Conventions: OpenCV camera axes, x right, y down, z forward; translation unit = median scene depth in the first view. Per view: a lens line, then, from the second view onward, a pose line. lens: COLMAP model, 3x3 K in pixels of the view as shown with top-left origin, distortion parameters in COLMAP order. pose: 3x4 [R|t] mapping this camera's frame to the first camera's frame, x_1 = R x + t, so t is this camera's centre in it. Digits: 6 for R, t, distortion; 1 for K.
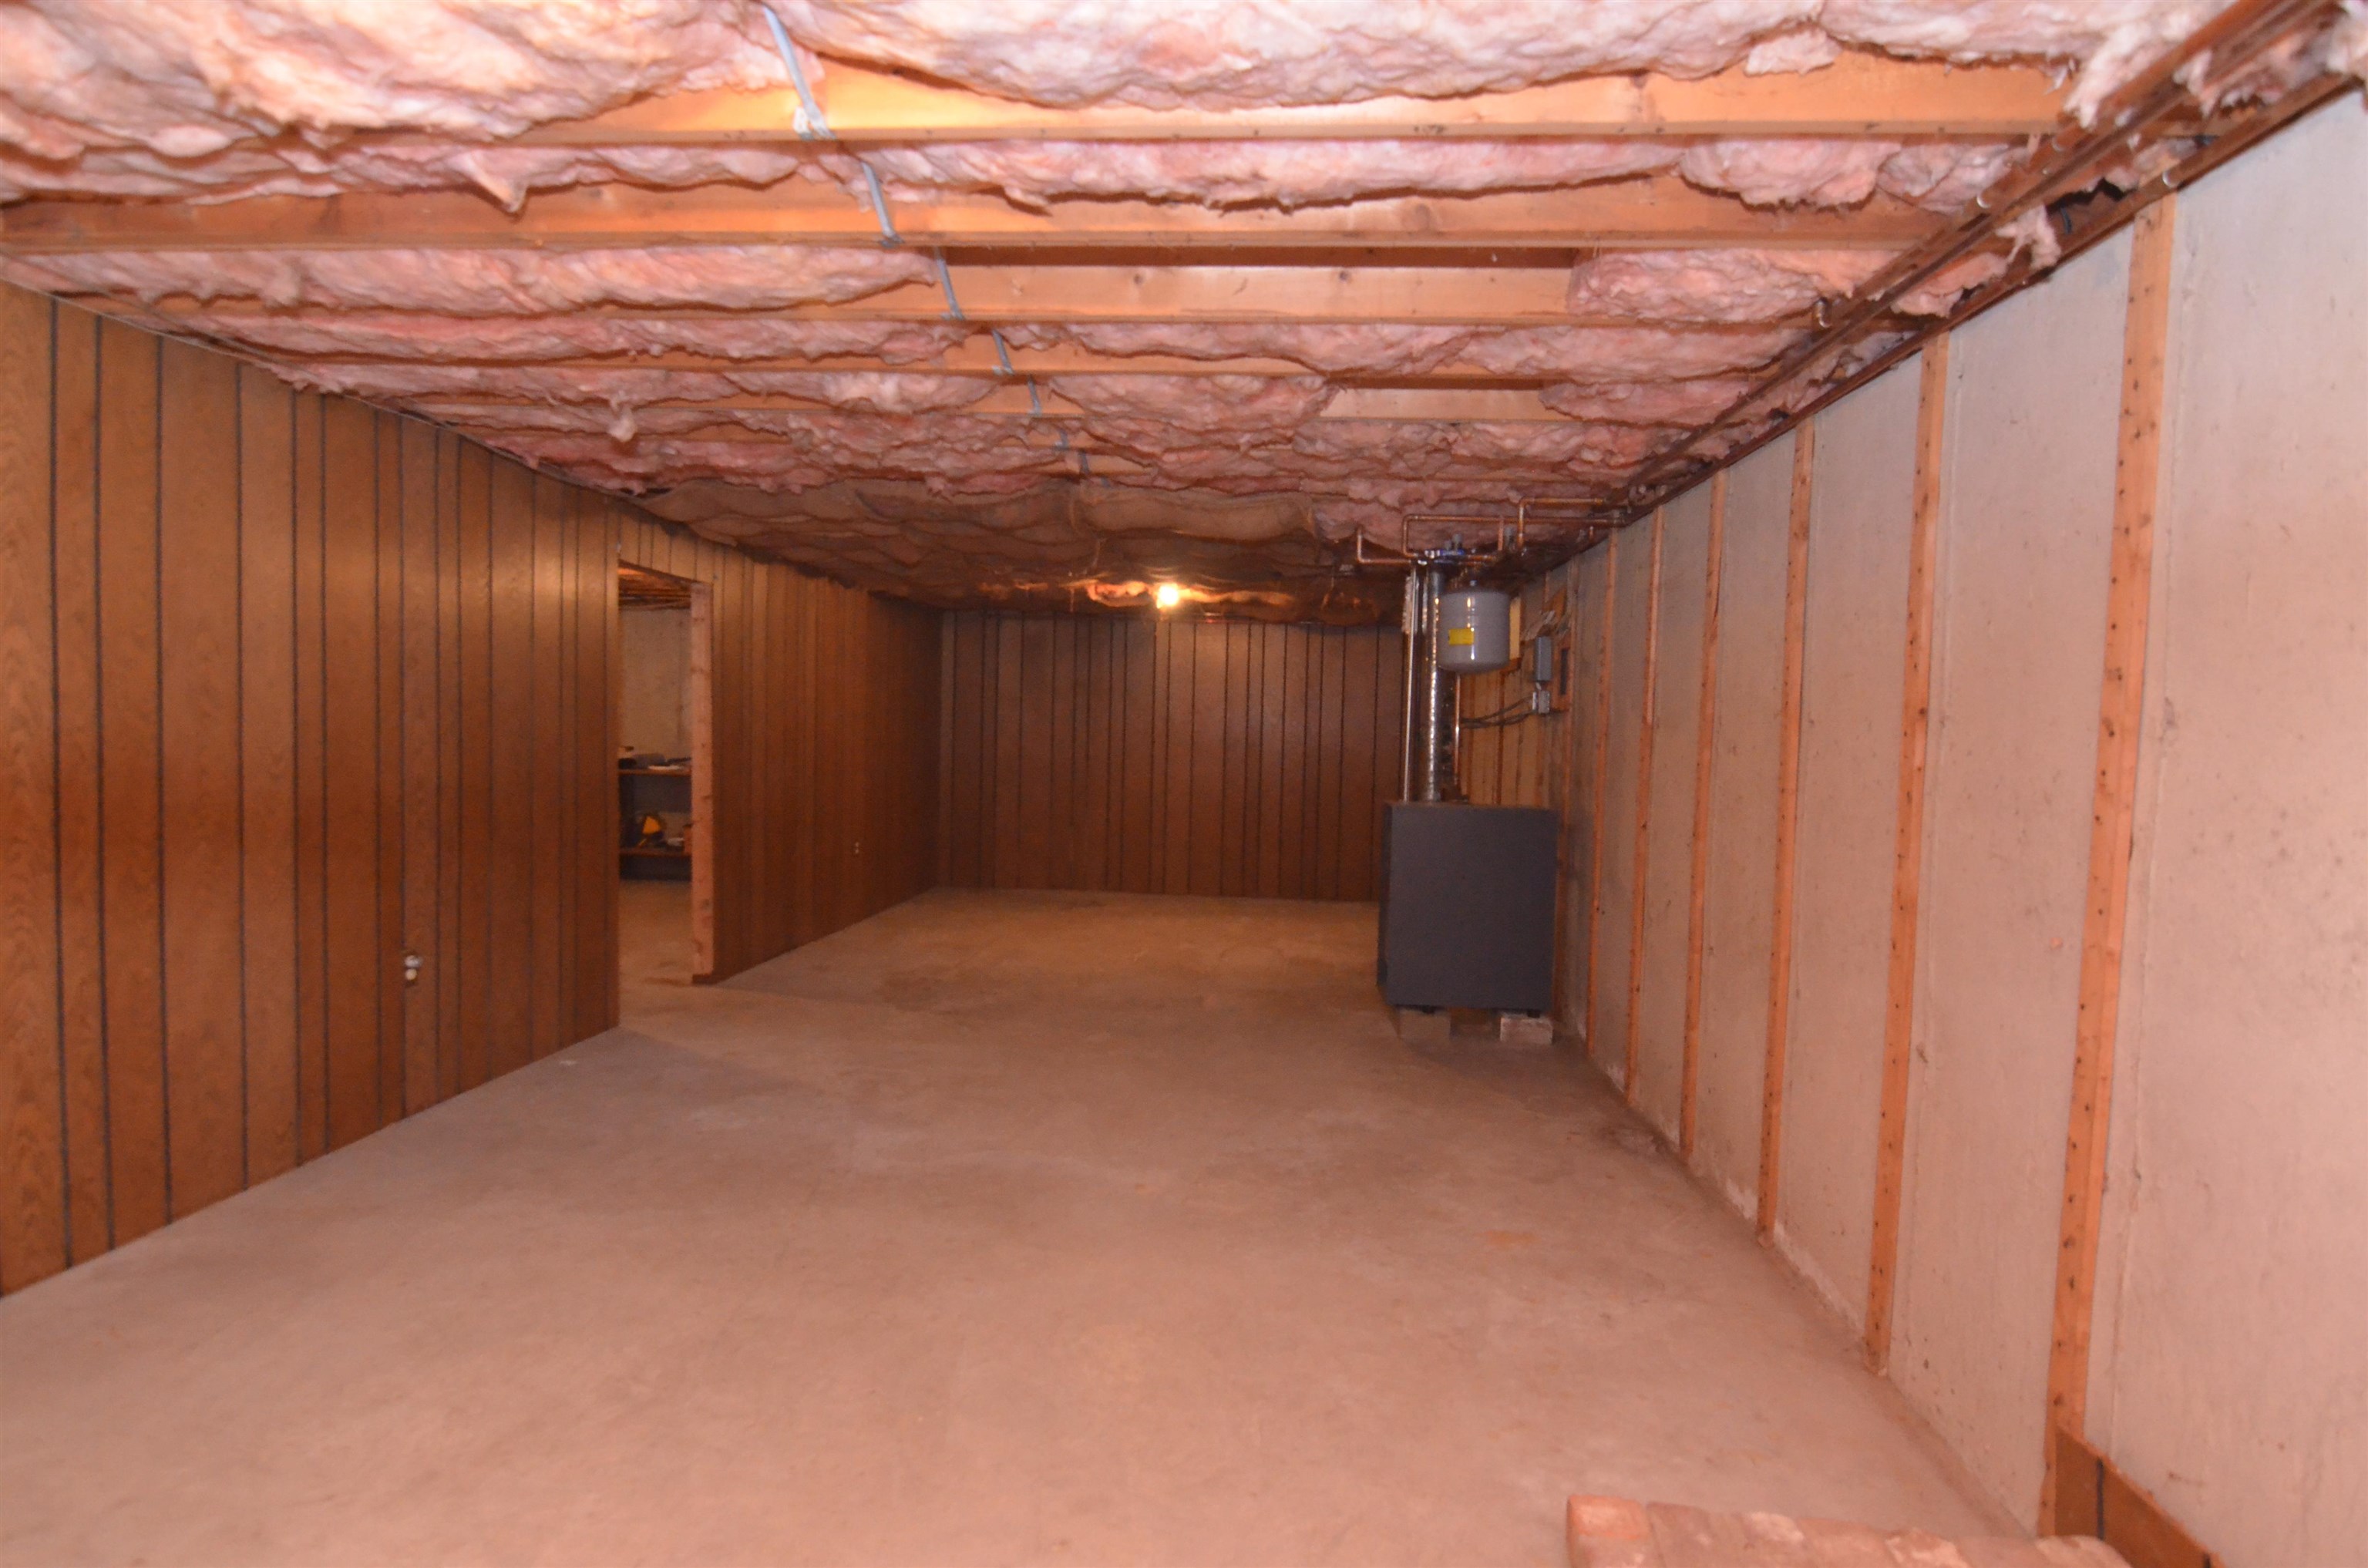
lens RADIAL K [[1299.5, 0, 1193.4], [0, 1299.5, 789.4], [0, 0, 1]] dist [-0.002540, -0.013795]
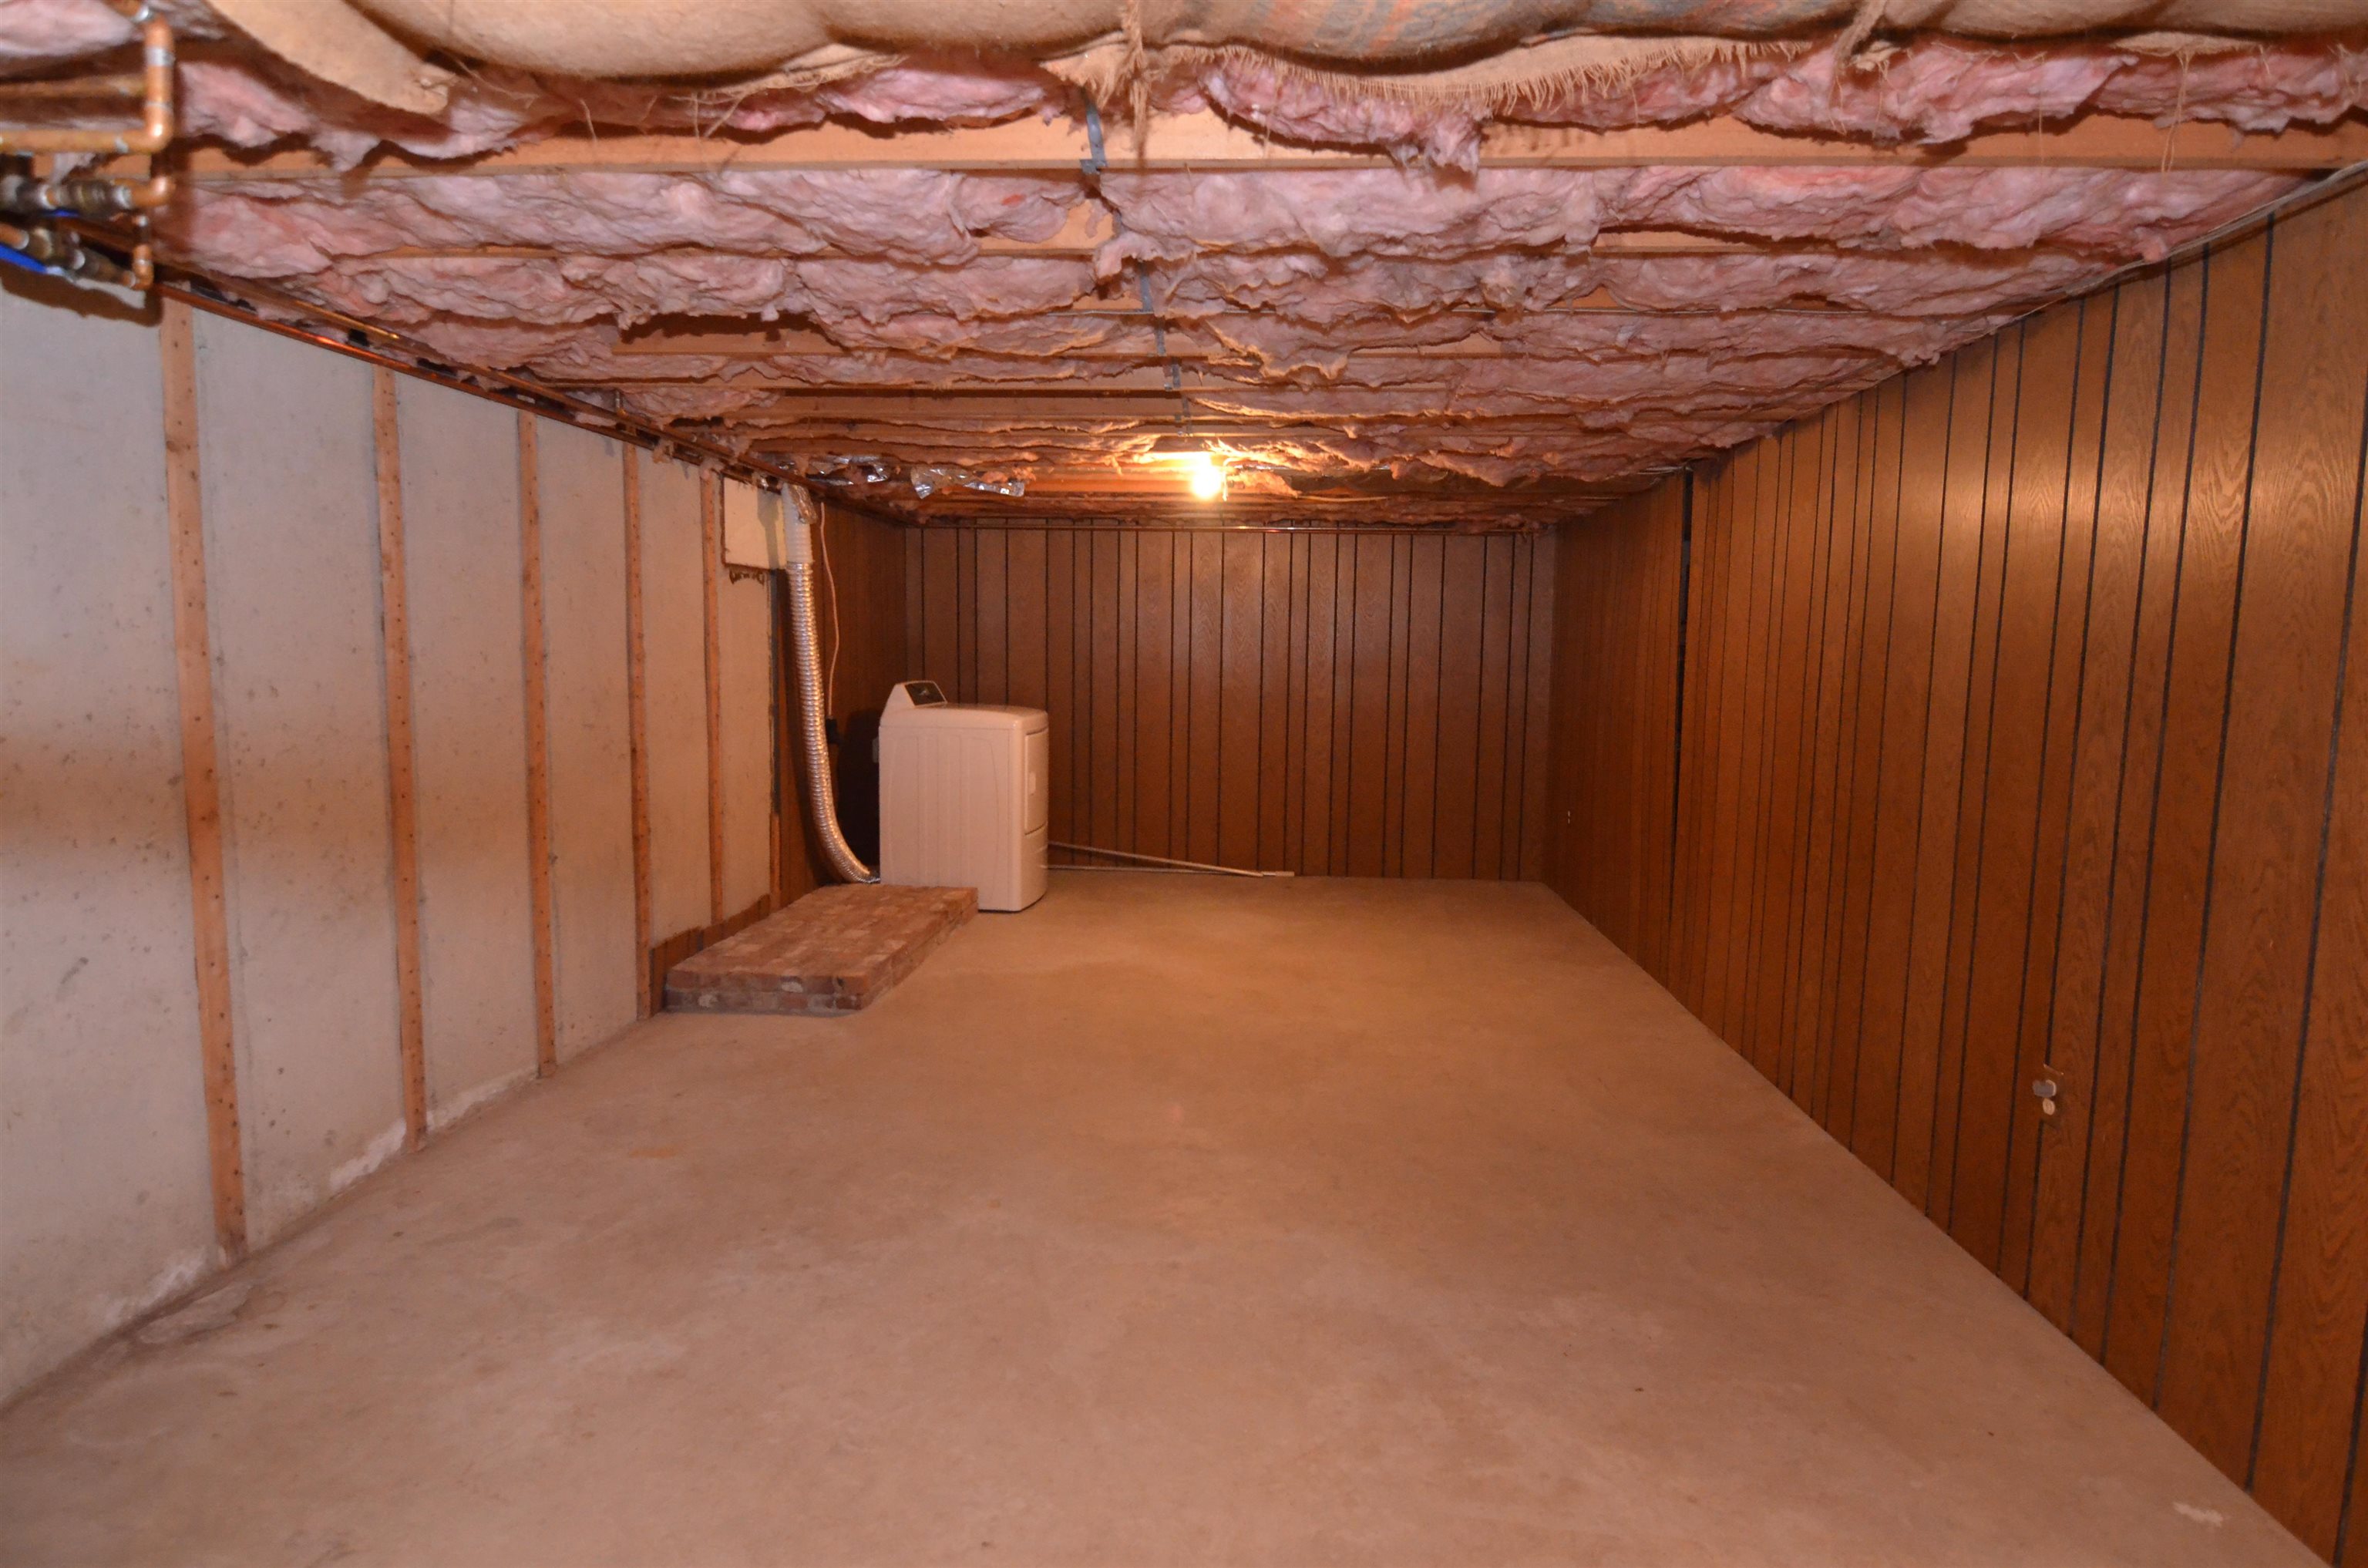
lens RADIAL K [[1299.5, 0, 1193.4], [0, 1299.5, 789.4], [0, 0, 1]] dist [-0.002540, -0.013795]
pose [[-0.998915, -0.040178, -0.023541, -0.129056], [-0.043397, 0.986527, 0.157736, -0.110123], [0.016886, 0.158586, -0.987201, 1.630976]]
